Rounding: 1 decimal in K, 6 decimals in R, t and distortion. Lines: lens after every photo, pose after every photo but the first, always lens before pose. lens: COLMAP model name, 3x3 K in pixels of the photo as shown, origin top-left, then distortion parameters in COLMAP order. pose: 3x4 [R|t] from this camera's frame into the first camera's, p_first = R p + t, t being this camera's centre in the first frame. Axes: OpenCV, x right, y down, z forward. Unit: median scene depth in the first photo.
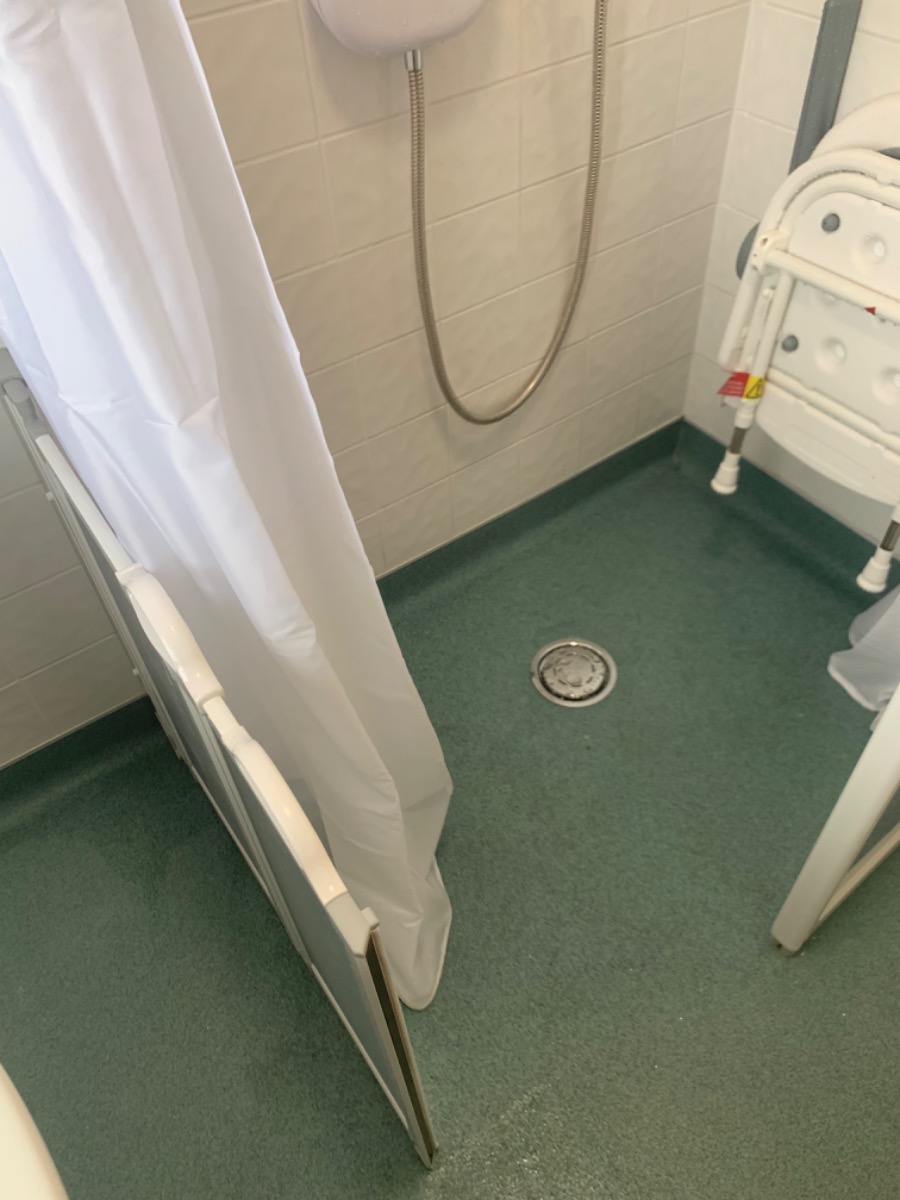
lens RADIAL K [[914.0, 0, 462.0], [0, 914.0, 600.0], [0, 0, 1]] dist [-0.004611, 0.020449]
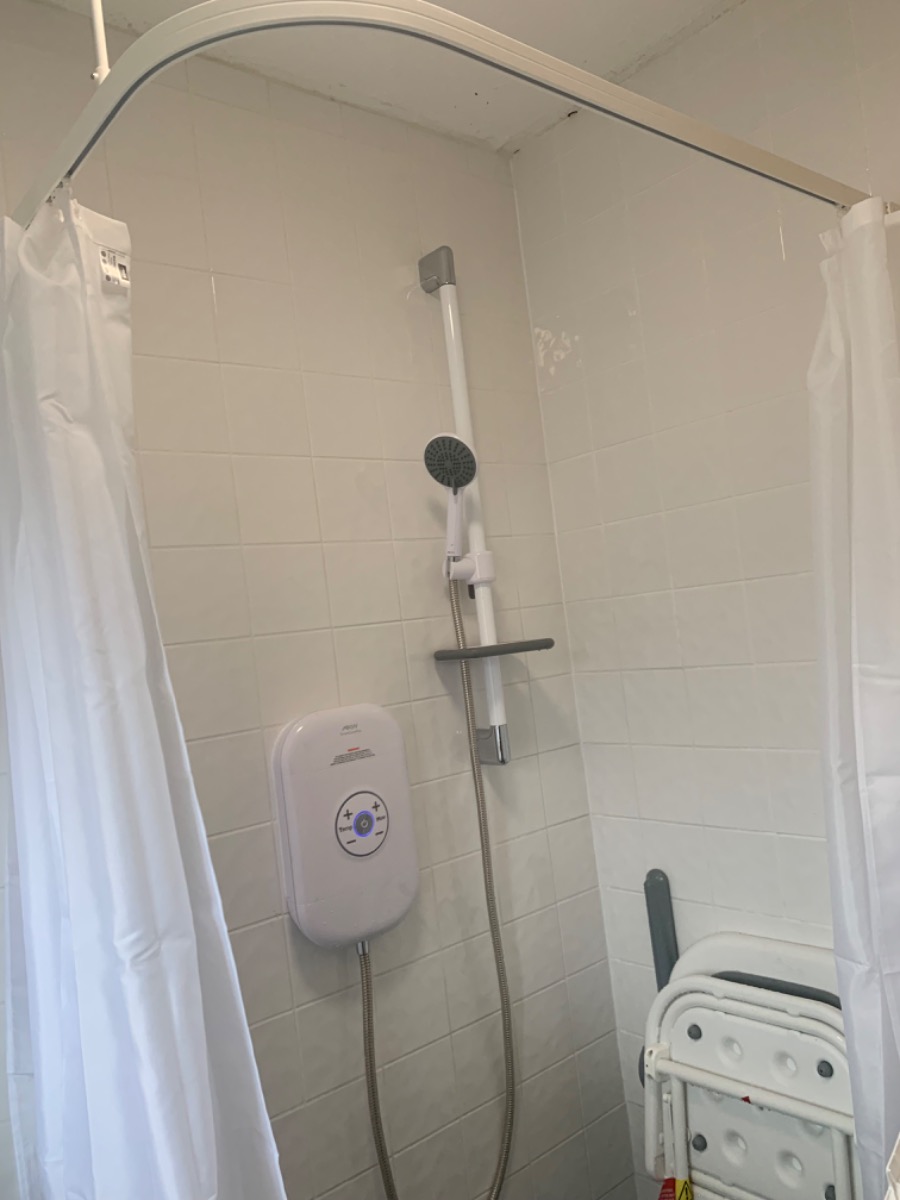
lens RADIAL K [[914.0, 0, 457.0], [0, 914.0, 596.8], [0, 0, 1]] dist [-0.004611, 0.020449]
pose [[0.994559, -0.074341, 0.072982, 0.025229], [0.103435, 0.621197, -0.776798, 0.160618], [0.012412, 0.780121, 0.625506, -0.264570]]
